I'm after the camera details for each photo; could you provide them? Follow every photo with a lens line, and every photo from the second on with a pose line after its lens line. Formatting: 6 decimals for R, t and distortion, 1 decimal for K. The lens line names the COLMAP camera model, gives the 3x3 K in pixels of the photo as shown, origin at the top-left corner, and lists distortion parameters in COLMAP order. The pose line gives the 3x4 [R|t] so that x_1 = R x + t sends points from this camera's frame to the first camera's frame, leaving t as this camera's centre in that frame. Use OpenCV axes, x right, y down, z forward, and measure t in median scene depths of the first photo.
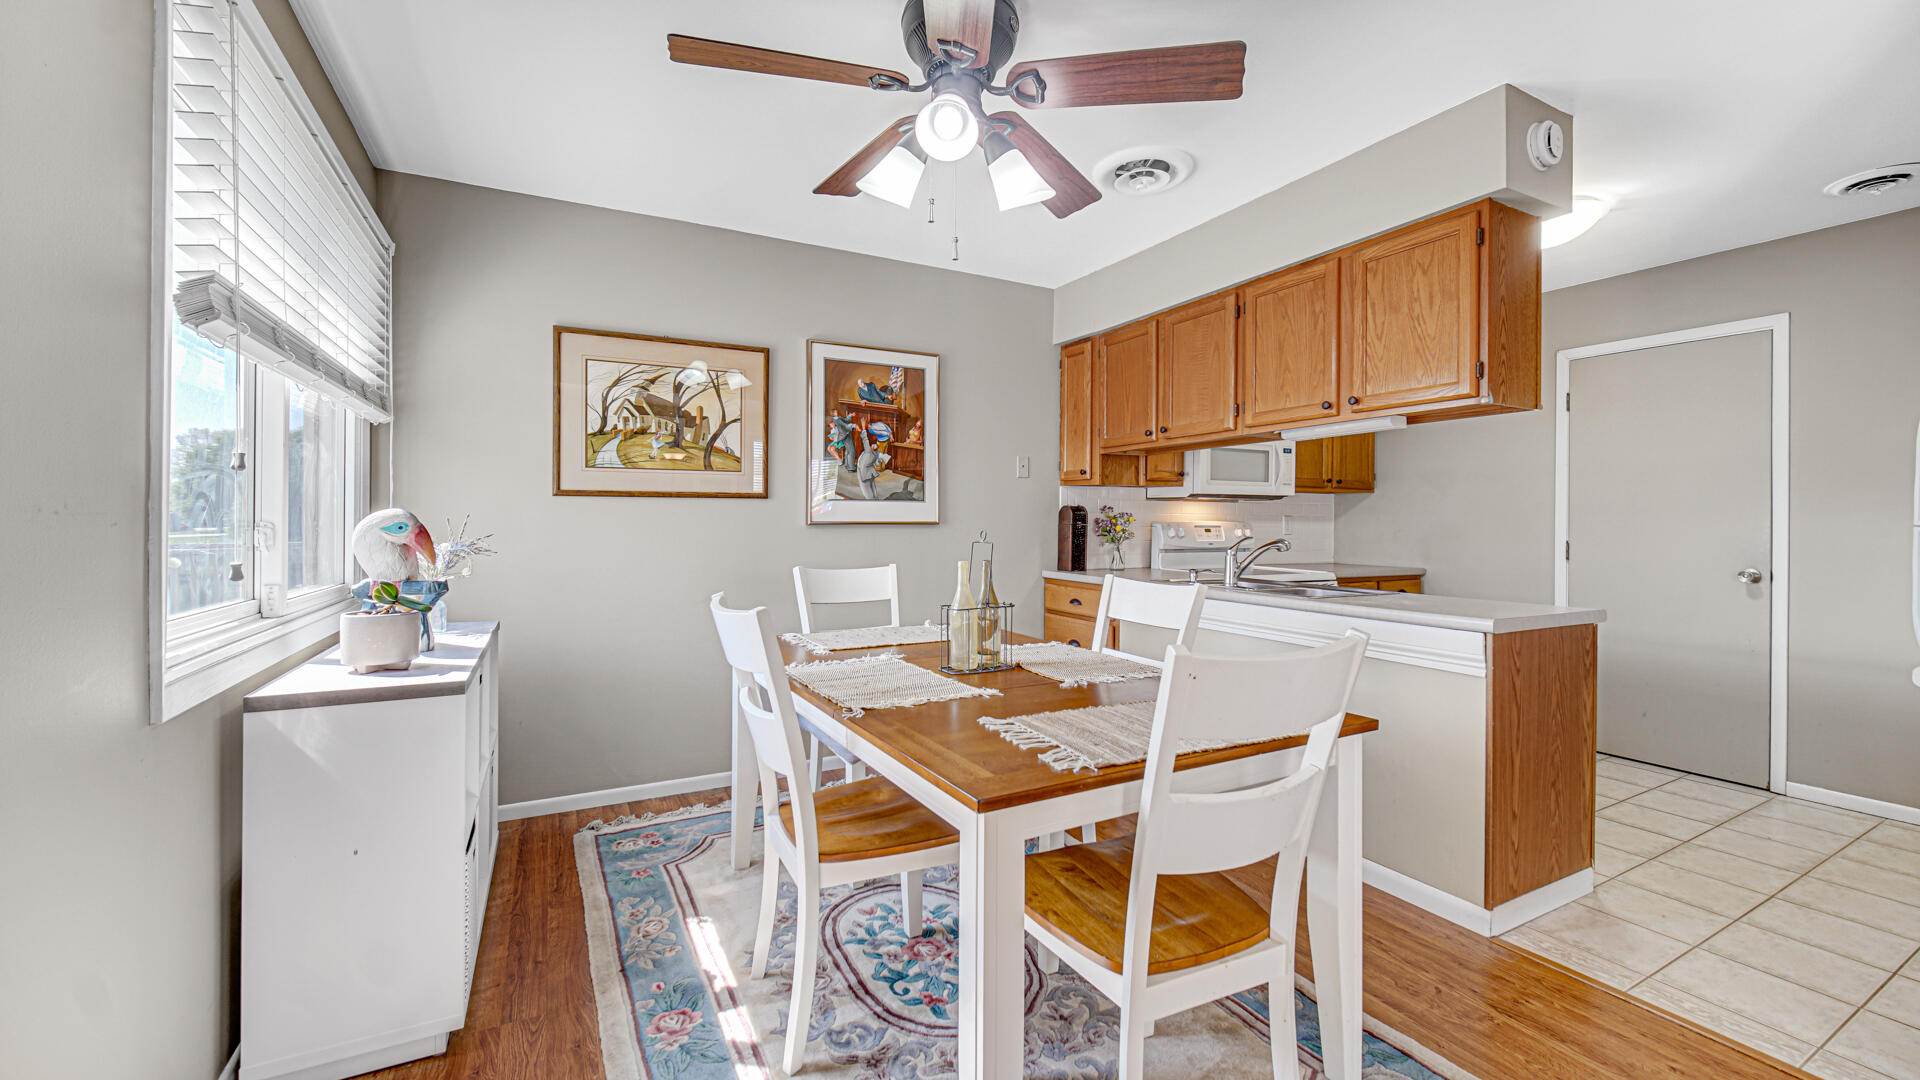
lens RADIAL K [[762.9, 0, 959.1], [0, 762.9, 523.2], [0, 0, 1]] dist [-0.003933, 0.000875]
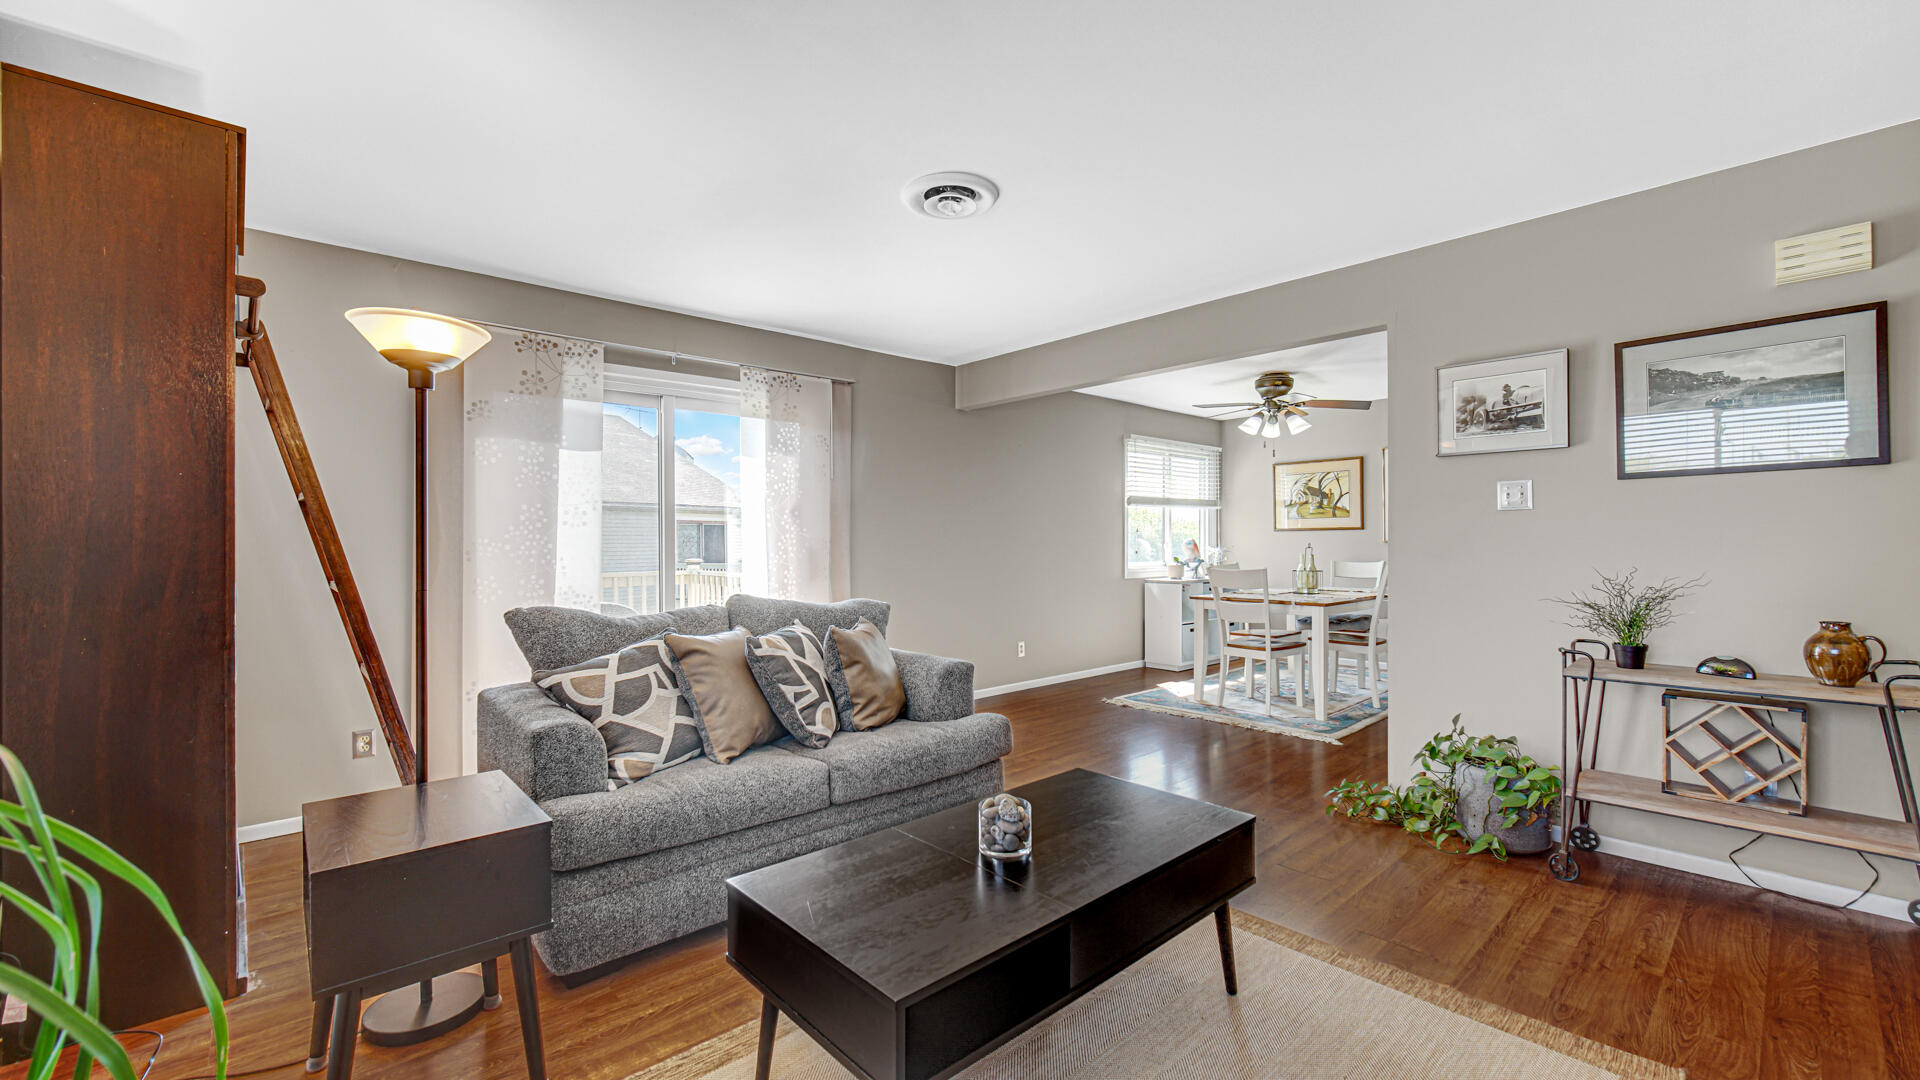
lens RADIAL K [[762.9, 0, 962.9], [0, 762.9, 537.9], [0, 0, 1]] dist [-0.003933, 0.000875]
pose [[0.245834, -0.012983, -0.969225, 1.590823], [0.008796, 0.999899, -0.011163, 0.005650], [0.969272, -0.005781, 0.245923, -0.599210]]
